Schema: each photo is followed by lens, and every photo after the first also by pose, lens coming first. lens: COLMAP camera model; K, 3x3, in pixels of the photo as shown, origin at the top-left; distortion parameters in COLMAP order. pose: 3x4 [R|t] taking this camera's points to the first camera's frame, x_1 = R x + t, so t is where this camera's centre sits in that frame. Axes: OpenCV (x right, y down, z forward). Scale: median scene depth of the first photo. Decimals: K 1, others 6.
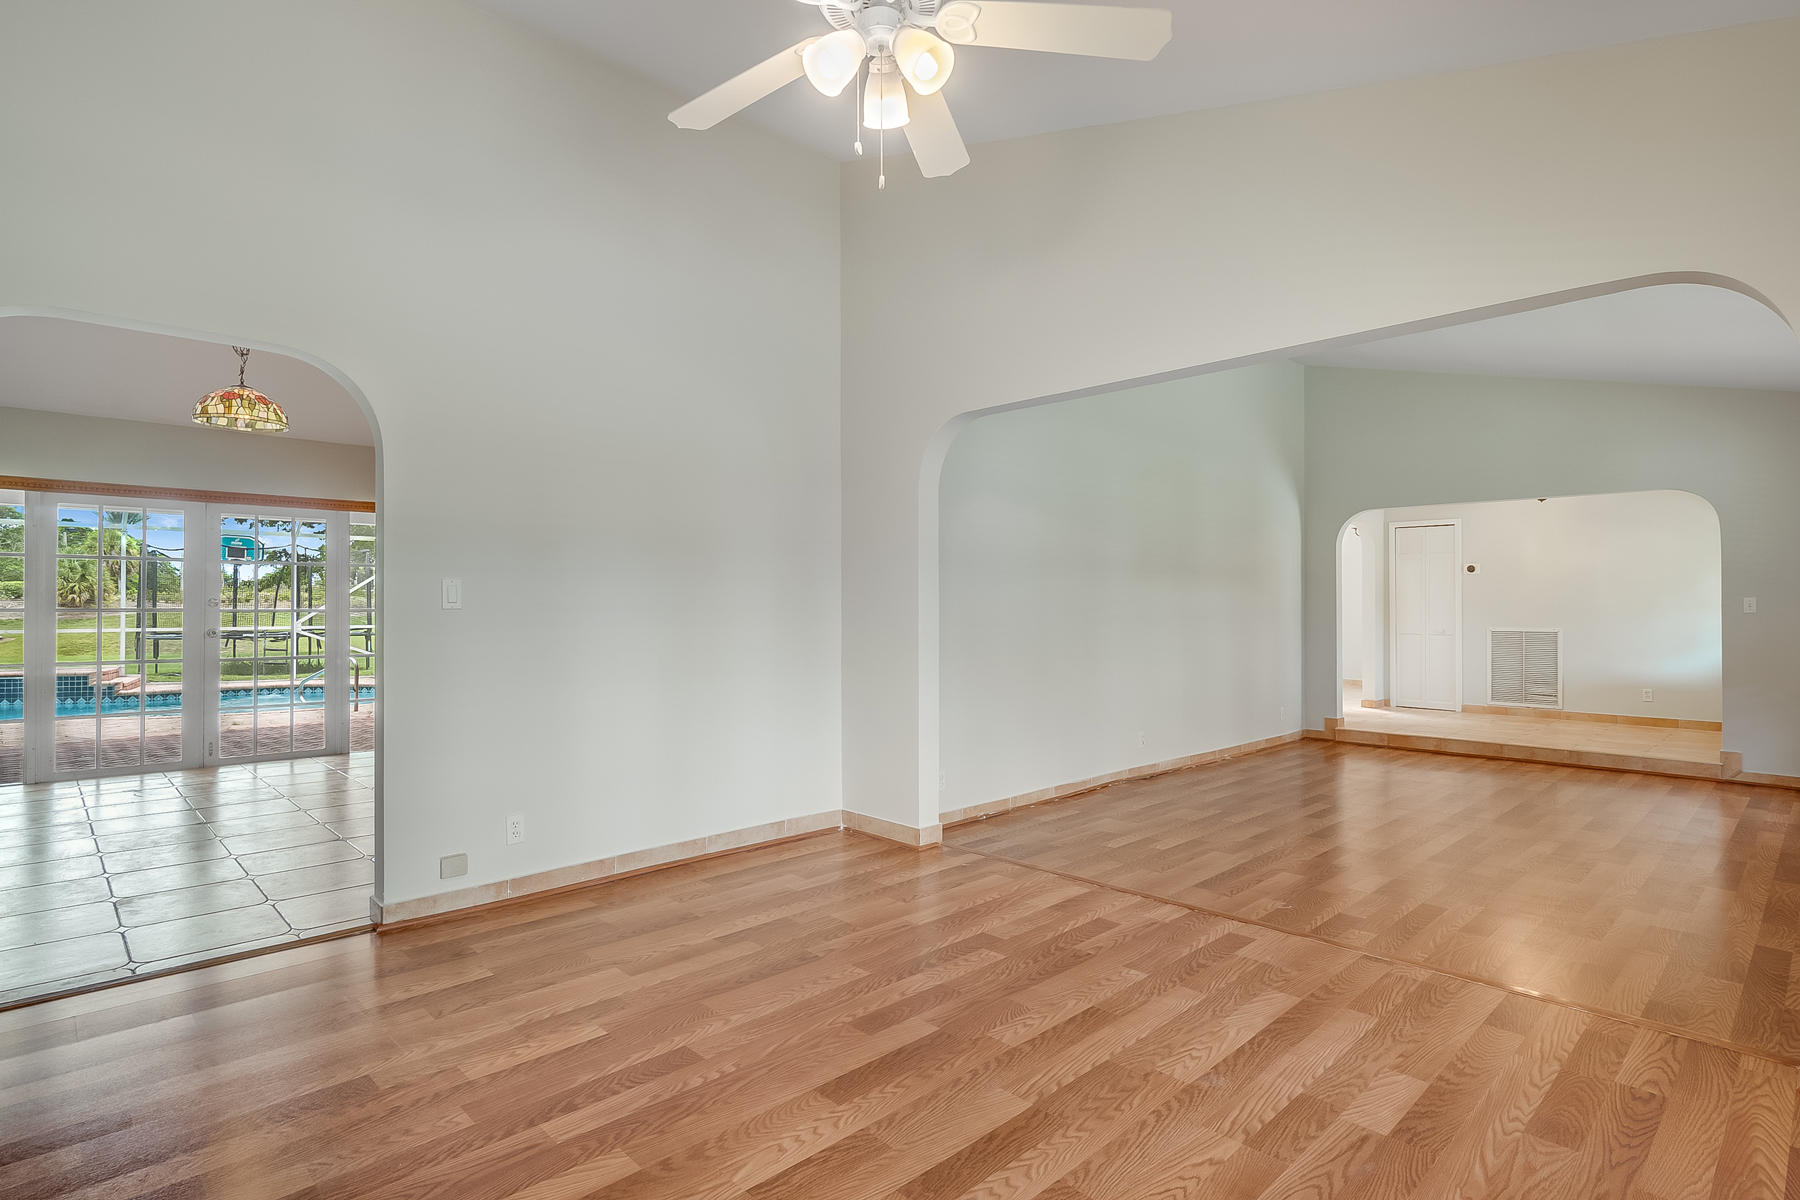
lens RADIAL K [[915.1, 0, 888.7], [0, 915.1, 591.0], [0, 0, 1]] dist [-0.001022, 0.001922]
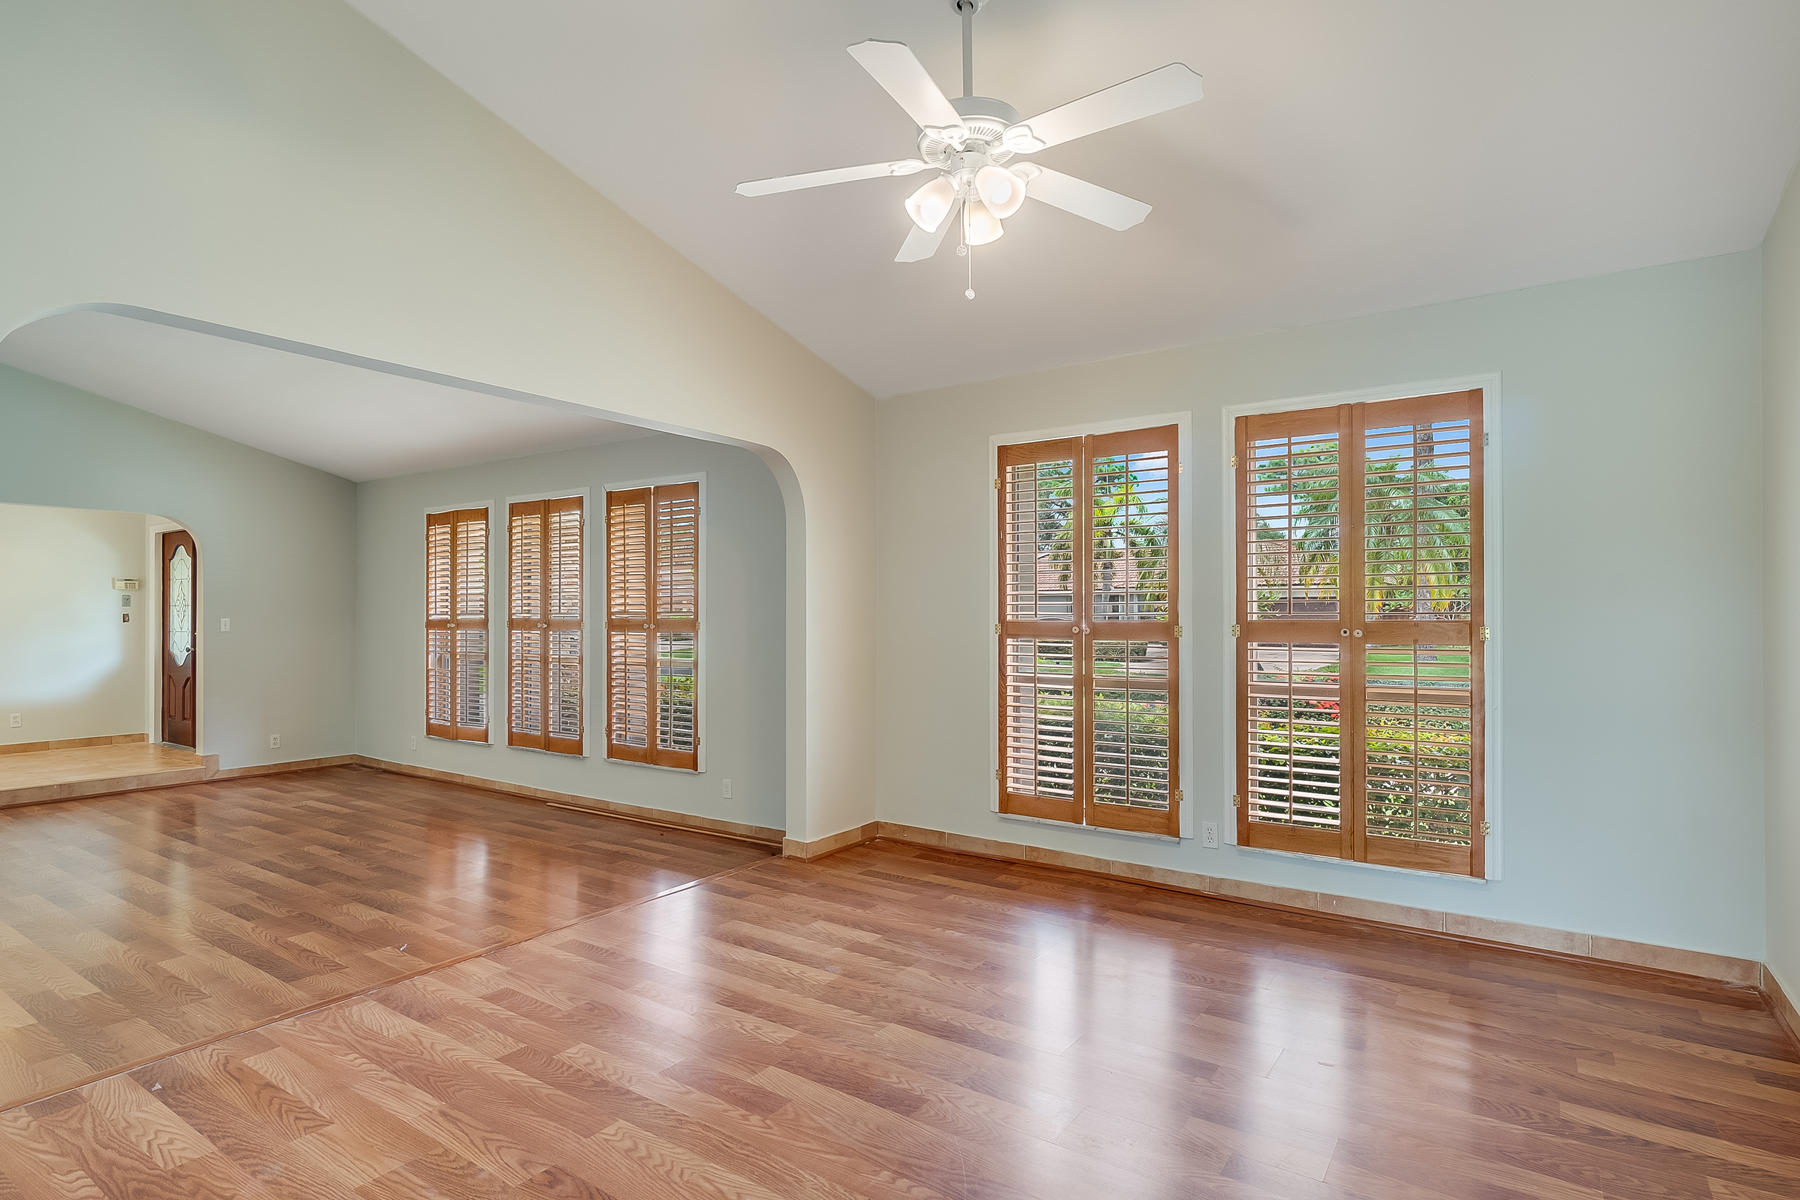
lens RADIAL K [[915.1, 0, 897.3], [0, 915.1, 618.6], [0, 0, 1]] dist [-0.001022, 0.001922]
pose [[-0.189591, -0.005912, 0.981845, -0.697601], [-0.010862, 0.999933, 0.003923, -0.009191], [-0.981803, -0.009921, -0.189643, 0.784068]]
